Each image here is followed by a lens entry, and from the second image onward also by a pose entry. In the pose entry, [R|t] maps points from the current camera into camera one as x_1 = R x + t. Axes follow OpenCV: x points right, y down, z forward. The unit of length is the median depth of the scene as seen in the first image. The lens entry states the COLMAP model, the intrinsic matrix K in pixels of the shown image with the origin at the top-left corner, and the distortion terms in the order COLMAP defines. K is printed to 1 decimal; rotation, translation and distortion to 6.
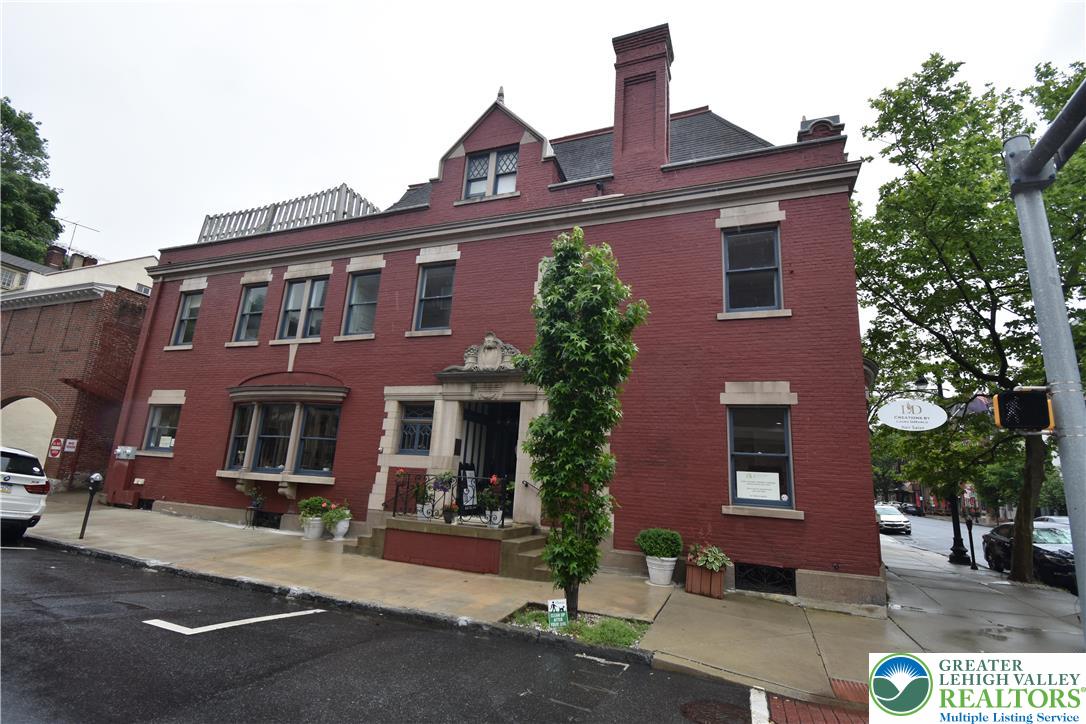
lens RADIAL K [[499.2, 0, 543.0], [0, 499.2, 362.0], [0, 0, 1]] dist [0.015521, -0.022825]
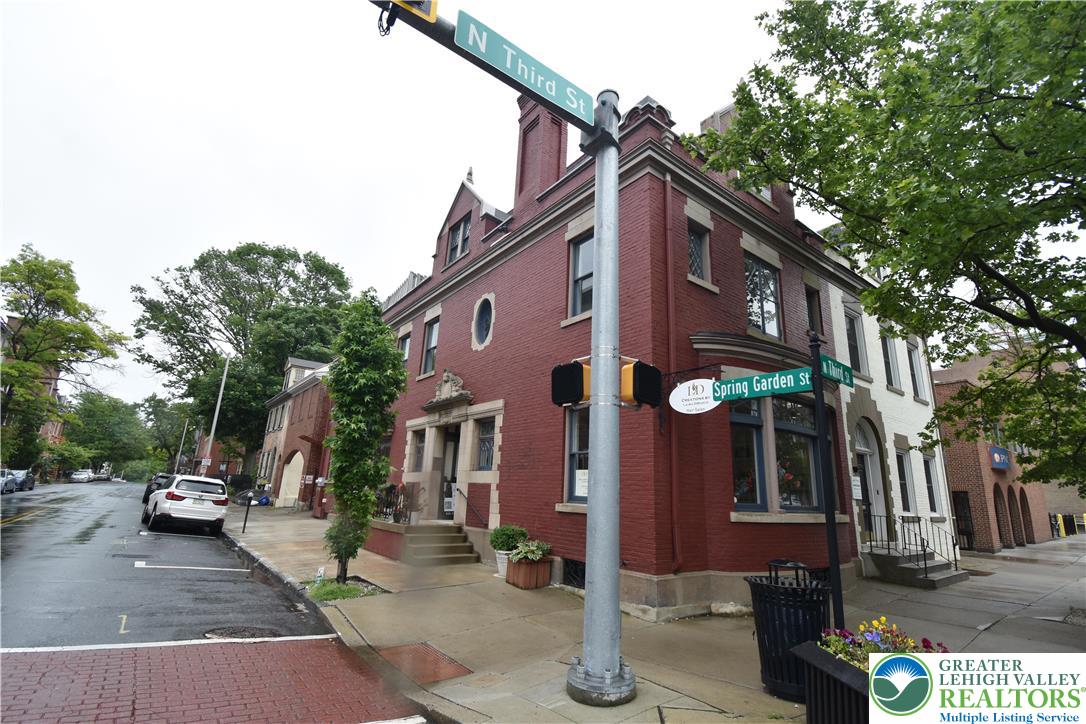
lens RADIAL K [[484.1, 0, 543.0], [0, 484.1, 362.0], [0, 0, 1]] dist [0.016739, -0.024923]
pose [[0.855608, -0.161027, -0.491940, 0.684207], [0.131655, 0.986825, -0.094038, 0.067017], [0.500602, 0.015693, 0.865535, 0.078747]]
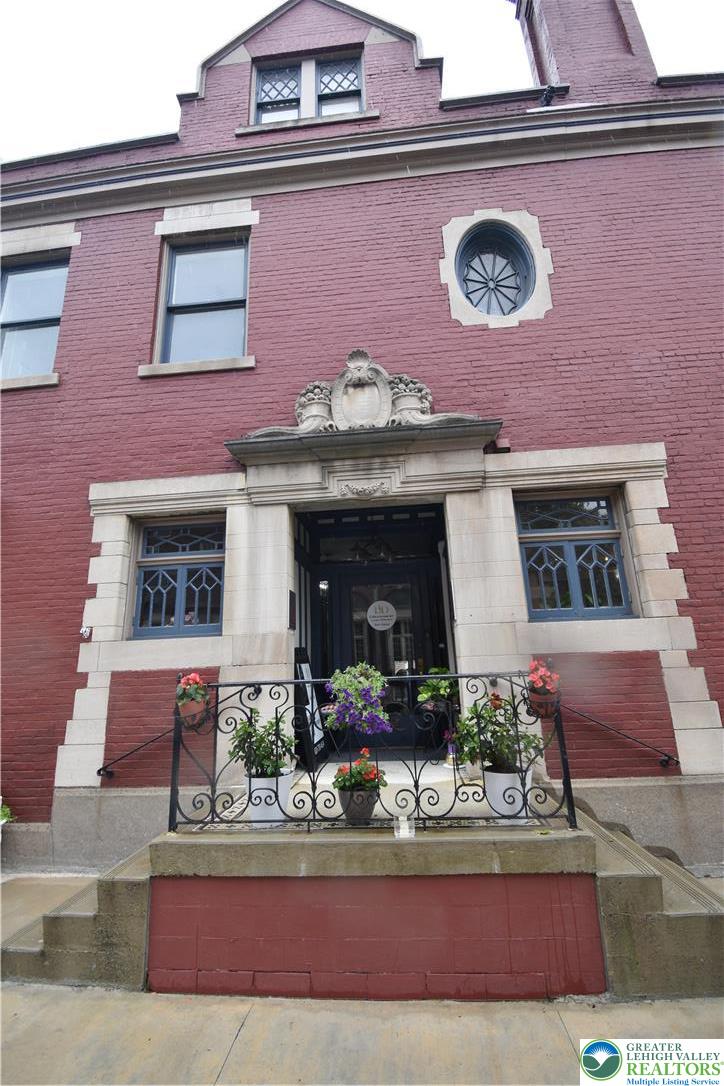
lens RADIAL K [[484.1, 0, 362.0], [0, 484.1, 543.0], [0, 0, 1]] dist [0.016739, -0.024923]
pose [[0.957877, -0.021327, 0.286386, -0.228441], [0.028714, 0.999354, -0.021619, 0.121670], [-0.285740, 0.028932, 0.957870, 0.575315]]
